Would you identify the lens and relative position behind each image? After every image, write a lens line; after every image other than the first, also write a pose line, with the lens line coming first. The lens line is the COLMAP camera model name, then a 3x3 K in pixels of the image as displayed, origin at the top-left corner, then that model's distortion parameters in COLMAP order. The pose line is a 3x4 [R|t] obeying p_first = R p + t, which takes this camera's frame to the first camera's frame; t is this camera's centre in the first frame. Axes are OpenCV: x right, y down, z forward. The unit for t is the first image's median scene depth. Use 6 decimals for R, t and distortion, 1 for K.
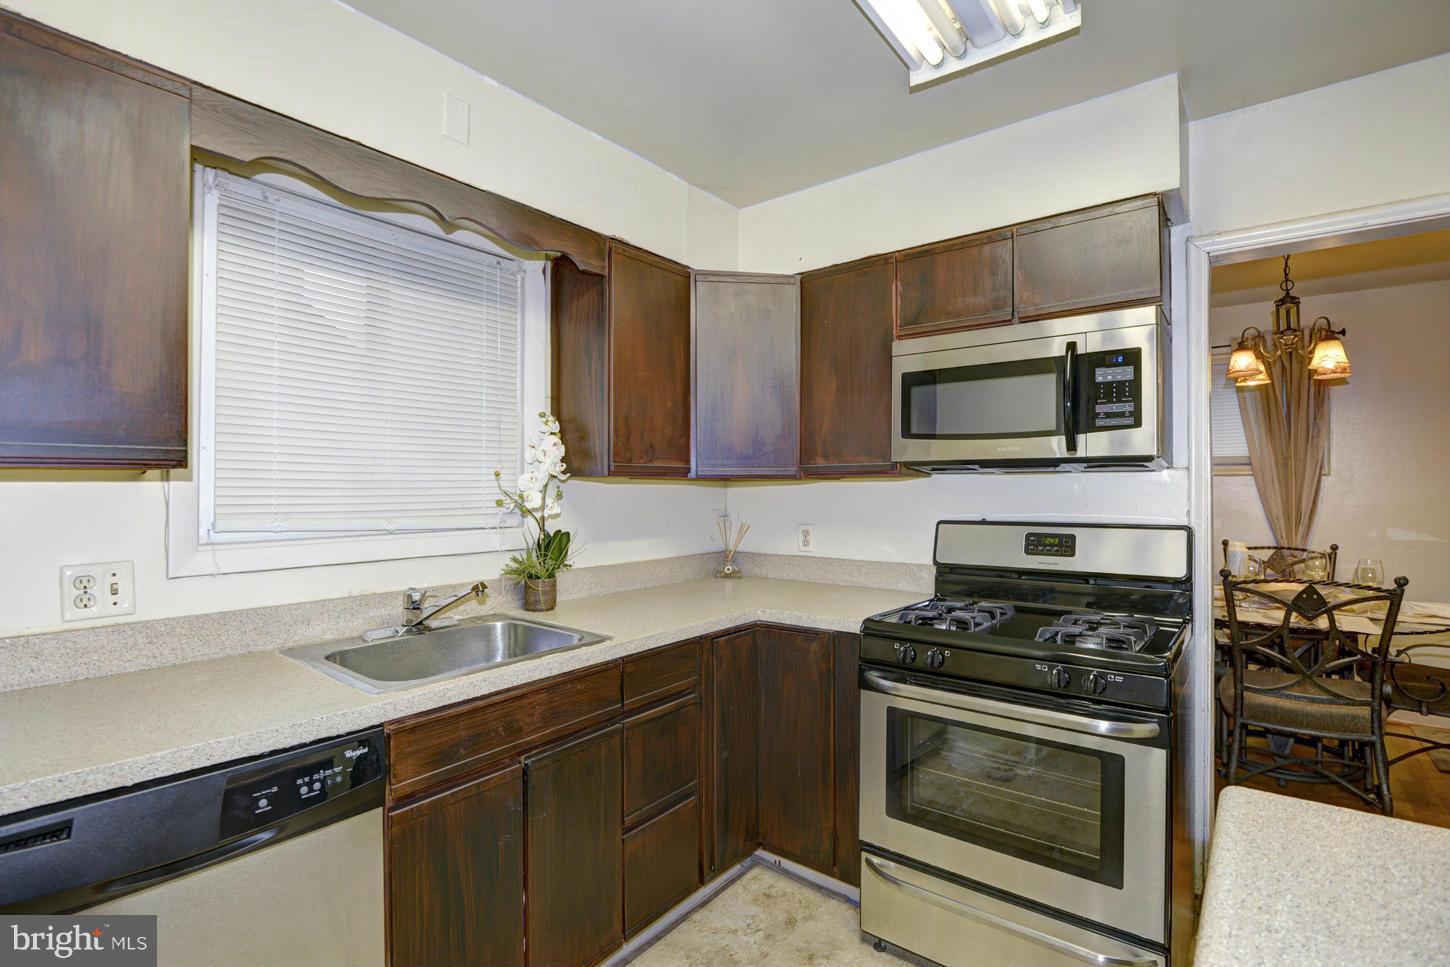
lens RADIAL K [[666.5, 0, 735.7], [0, 666.5, 487.3], [0, 0, 1]] dist [-0.000463, -0.001014]
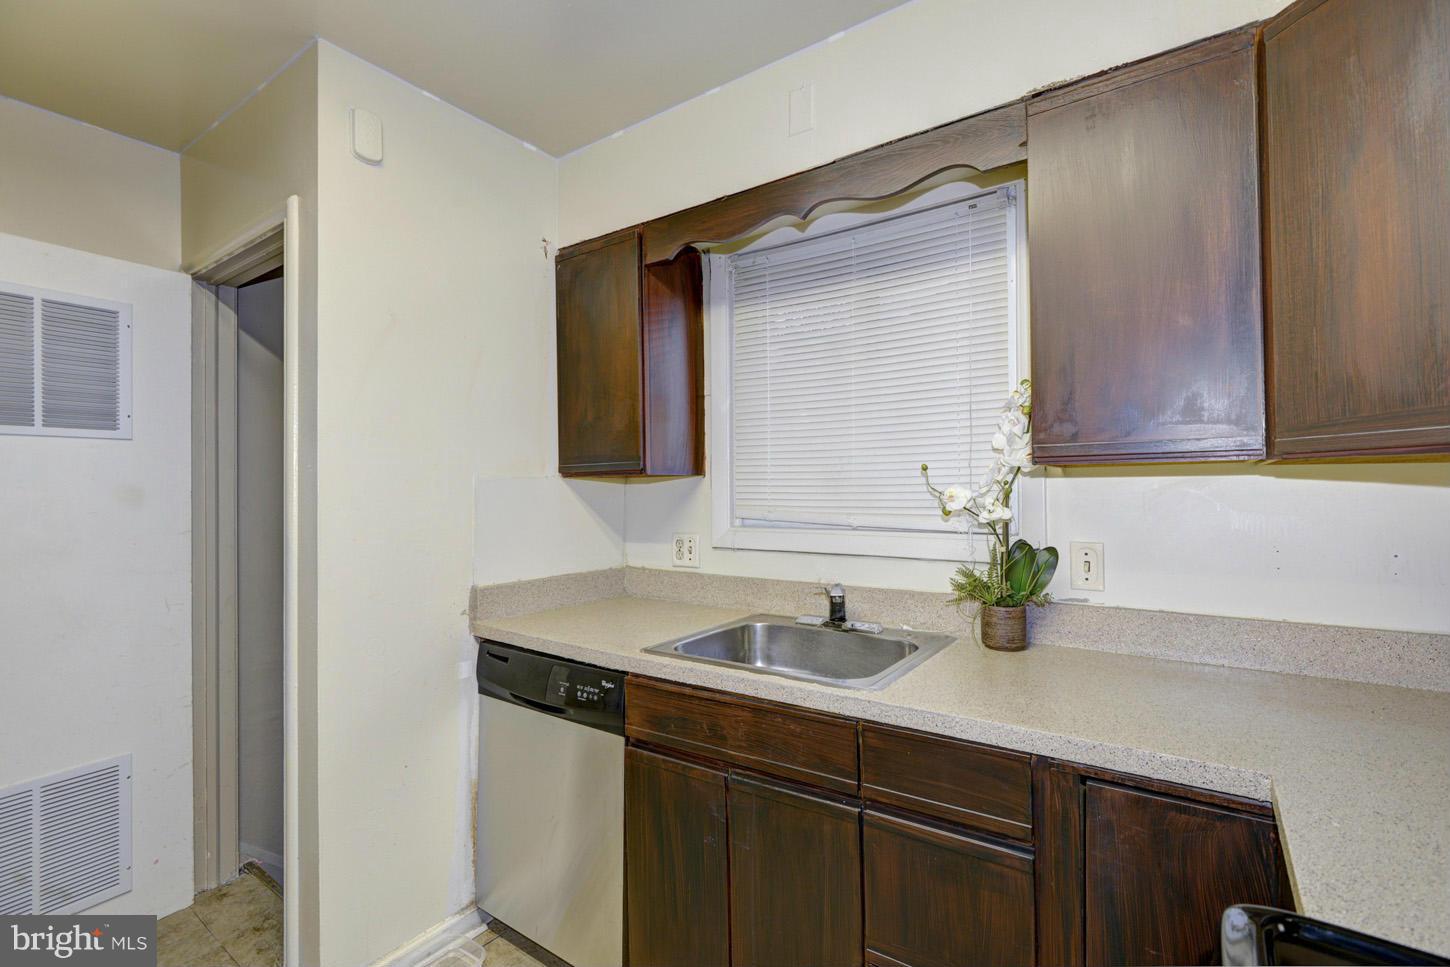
lens RADIAL K [[666.5, 0, 734.3], [0, 666.5, 486.8], [0, 0, 1]] dist [-0.000463, -0.001014]
pose [[0.054215, -0.004685, -0.998518, 0.509516], [0.006005, 0.999972, -0.004366, 0.006864], [0.998511, -0.005760, 0.054242, 0.778879]]
